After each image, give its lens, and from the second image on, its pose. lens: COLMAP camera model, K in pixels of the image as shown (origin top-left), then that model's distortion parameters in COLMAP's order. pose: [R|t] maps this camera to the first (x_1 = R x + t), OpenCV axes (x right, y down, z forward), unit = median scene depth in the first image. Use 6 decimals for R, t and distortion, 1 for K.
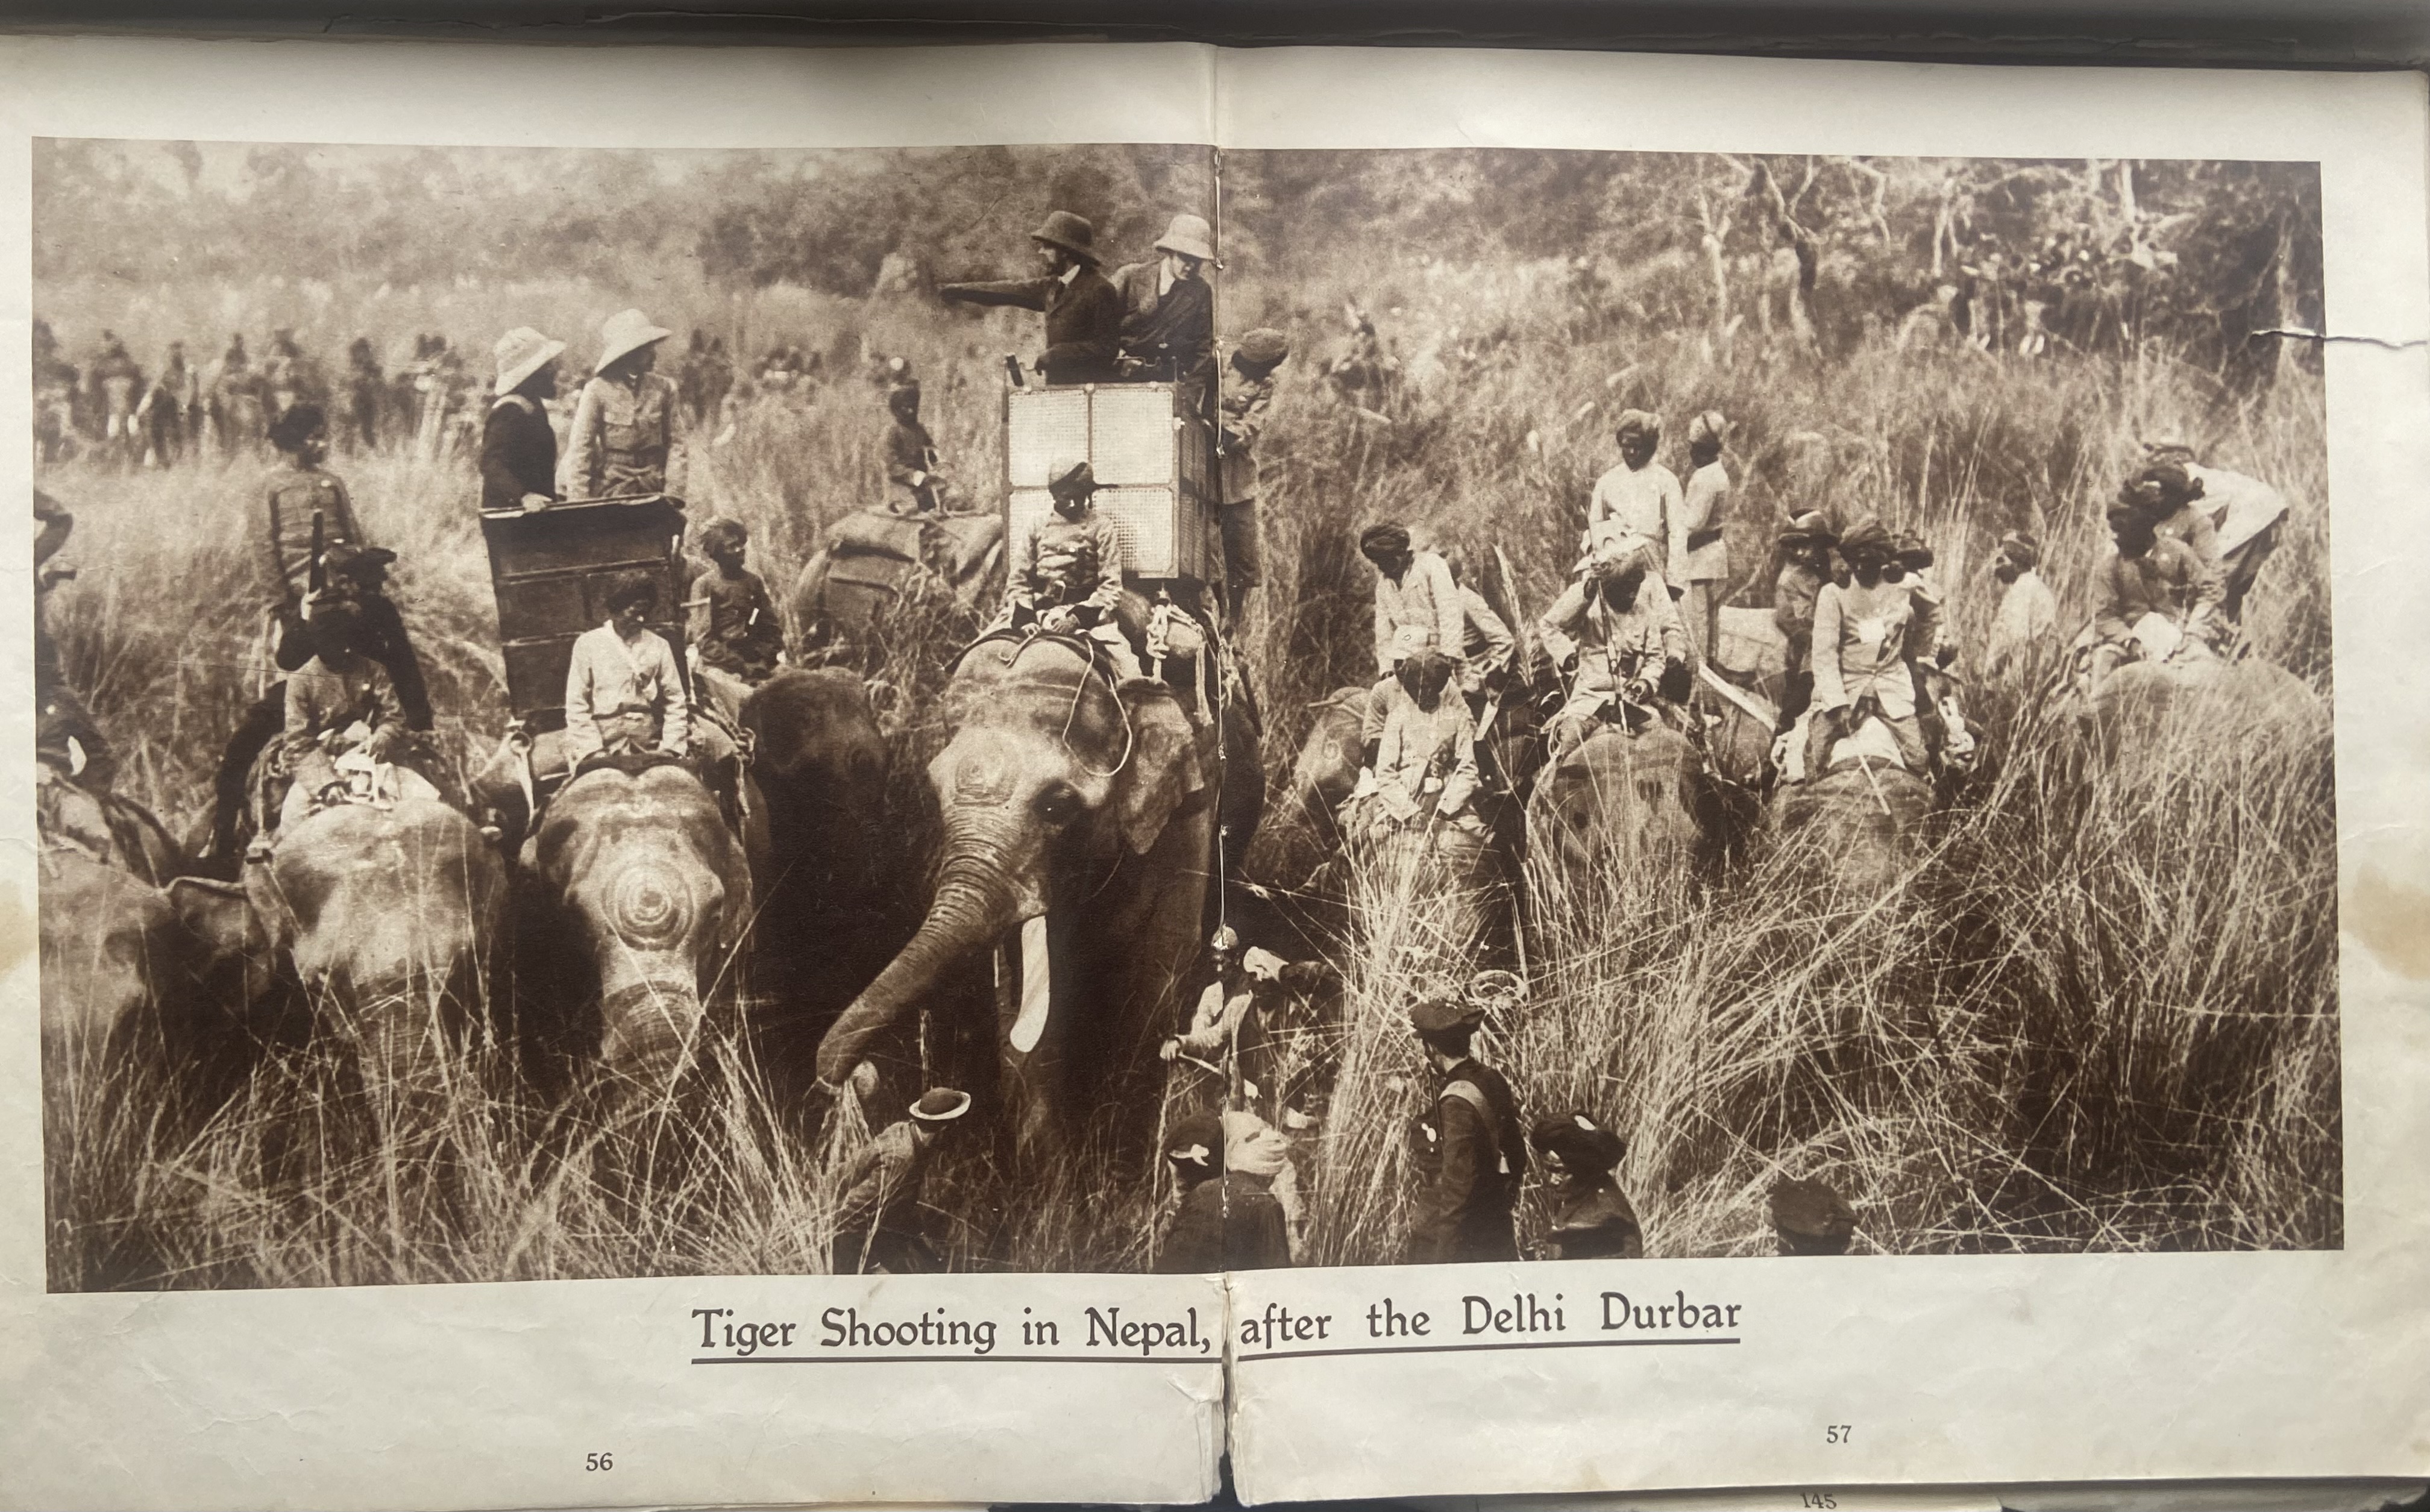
lens RADIAL K [[2688.5, 0, 1269.3], [0, 2688.5, 700.3], [0, 0, 1]] dist [-0.044642, 0.000000]
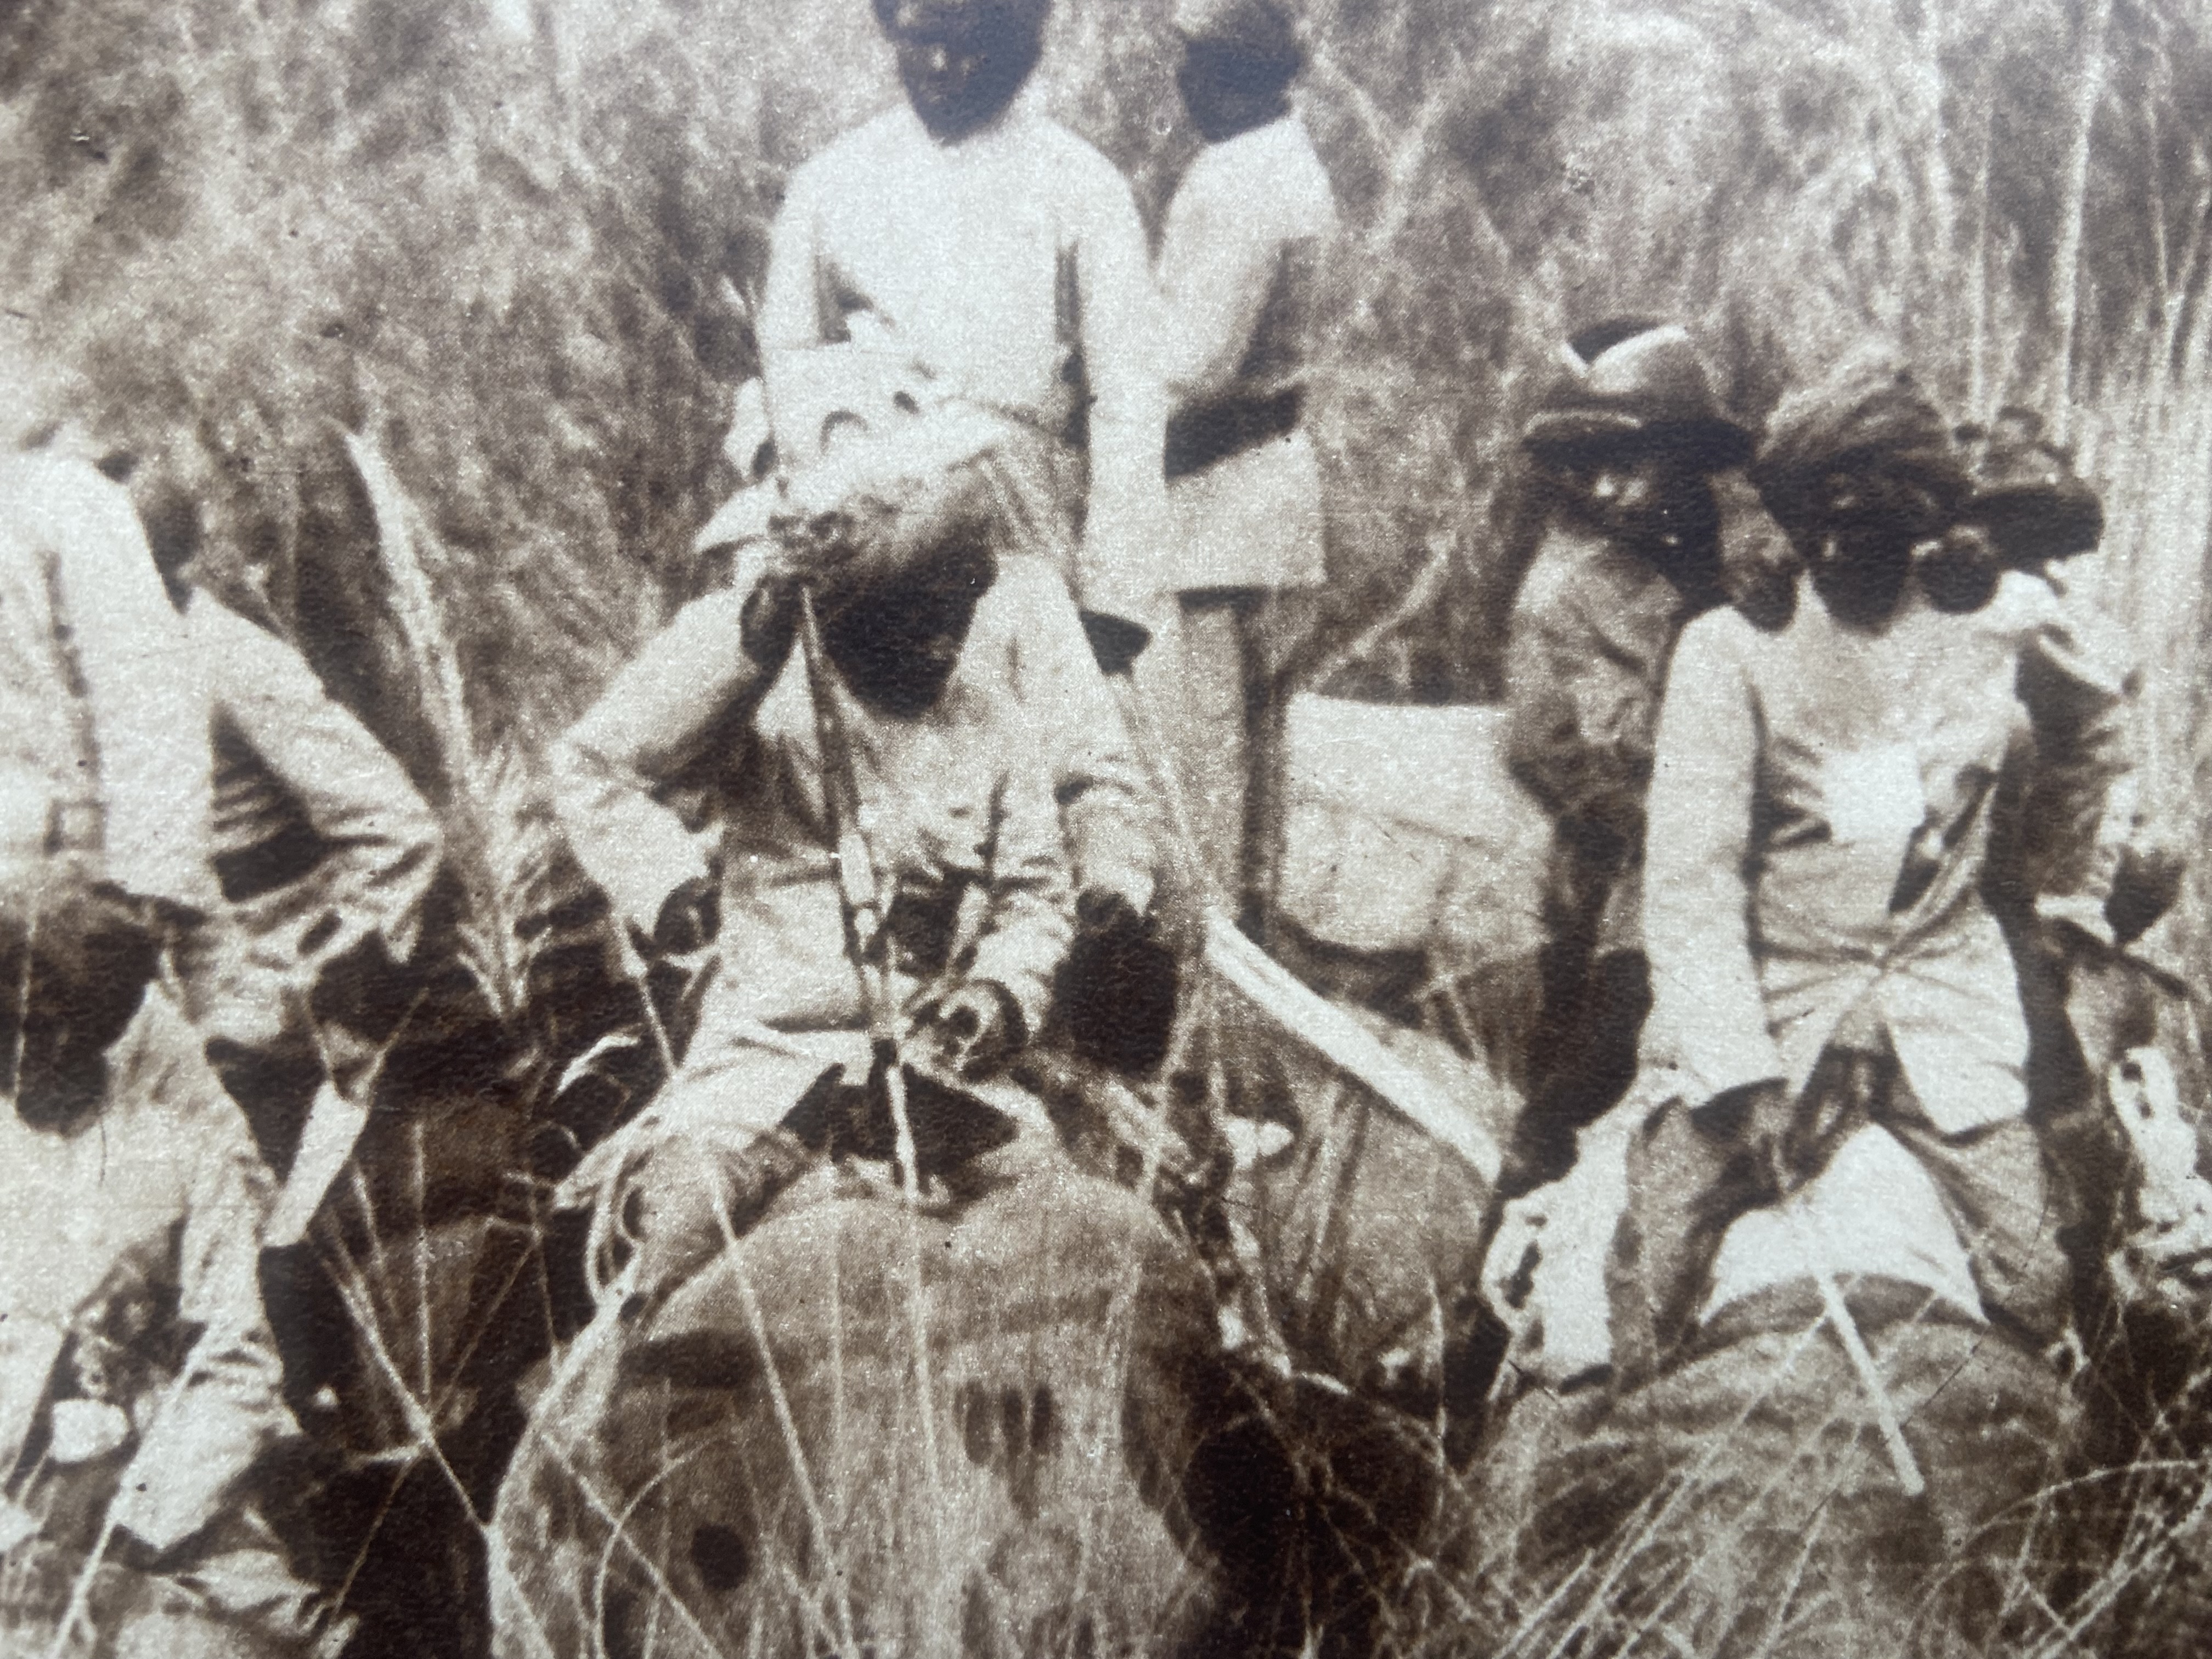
lens RADIAL K [[1609.0, 0, 1098.5], [0, 1609.0, 824.0], [0, 0, 1]] dist [-0.042507, -0.022898]
pose [[0.999424, 0.005768, 0.033450, 0.146322], [-0.006757, 0.999542, 0.029501, -0.027544], [-0.033265, -0.029710, 0.999005, 0.859350]]
